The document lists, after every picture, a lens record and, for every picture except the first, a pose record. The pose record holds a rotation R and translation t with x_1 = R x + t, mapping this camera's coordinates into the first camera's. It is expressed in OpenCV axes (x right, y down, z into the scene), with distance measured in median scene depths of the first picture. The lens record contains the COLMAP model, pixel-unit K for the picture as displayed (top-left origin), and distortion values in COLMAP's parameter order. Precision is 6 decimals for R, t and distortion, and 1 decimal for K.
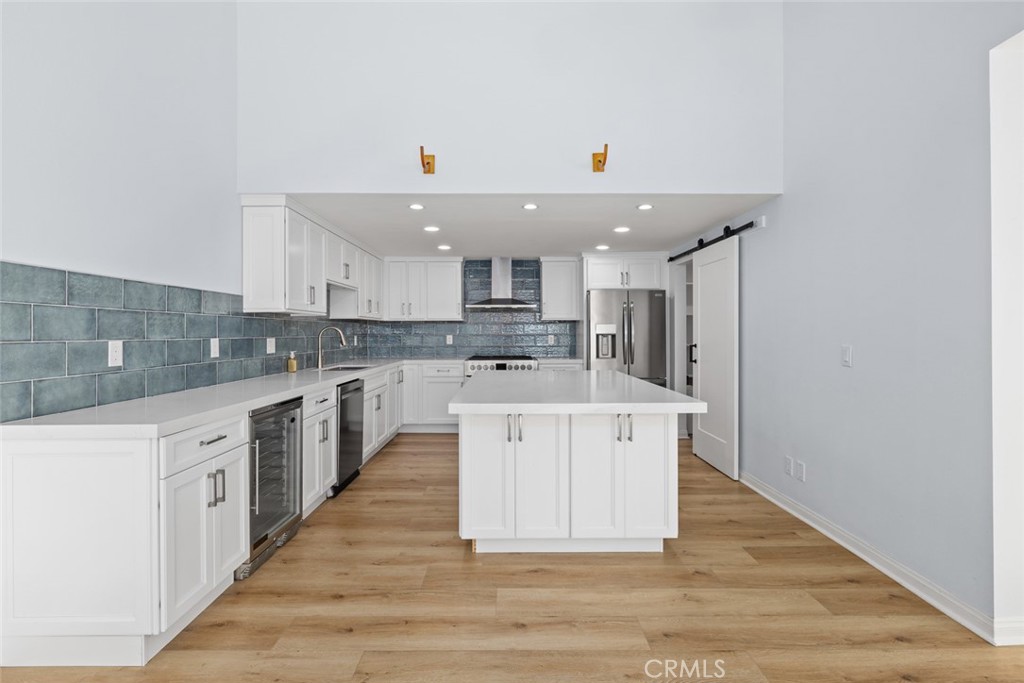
lens RADIAL K [[487.2, 0, 513.5], [0, 487.2, 319.8], [0, 0, 1]] dist [0.000631, 0.000317]
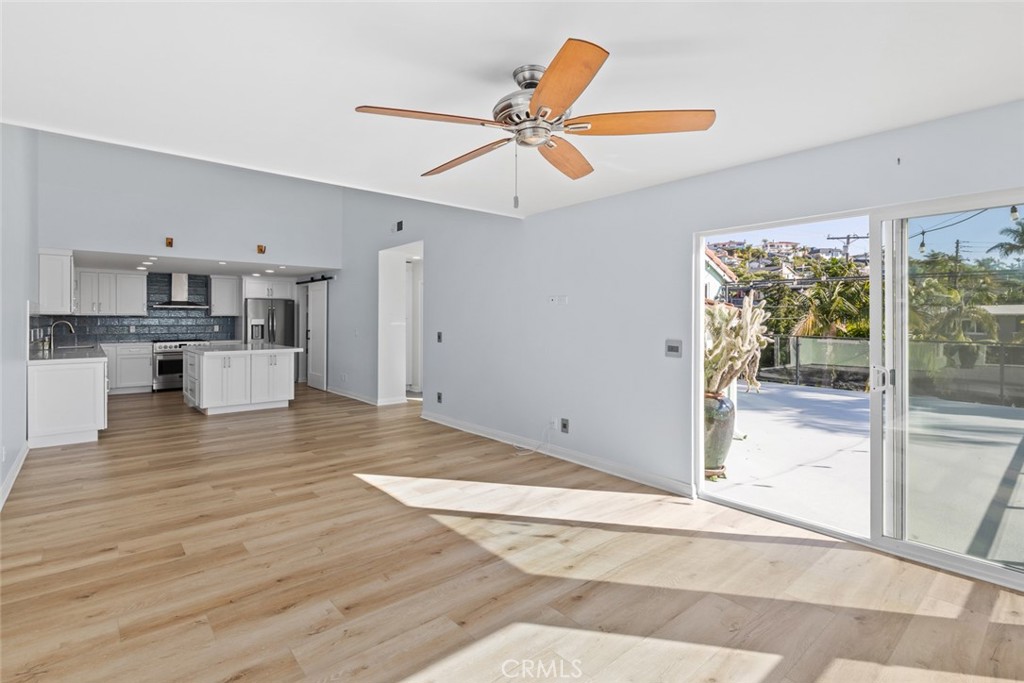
lens RADIAL K [[487.2, 0, 513.5], [0, 487.2, 319.8], [0, 0, 1]] dist [0.000631, 0.000317]
pose [[0.760845, 0.002621, 0.648928, -0.241945], [-0.017243, 0.999720, 0.016179, -0.032111], [-0.648704, -0.023499, 0.760678, -0.904542]]
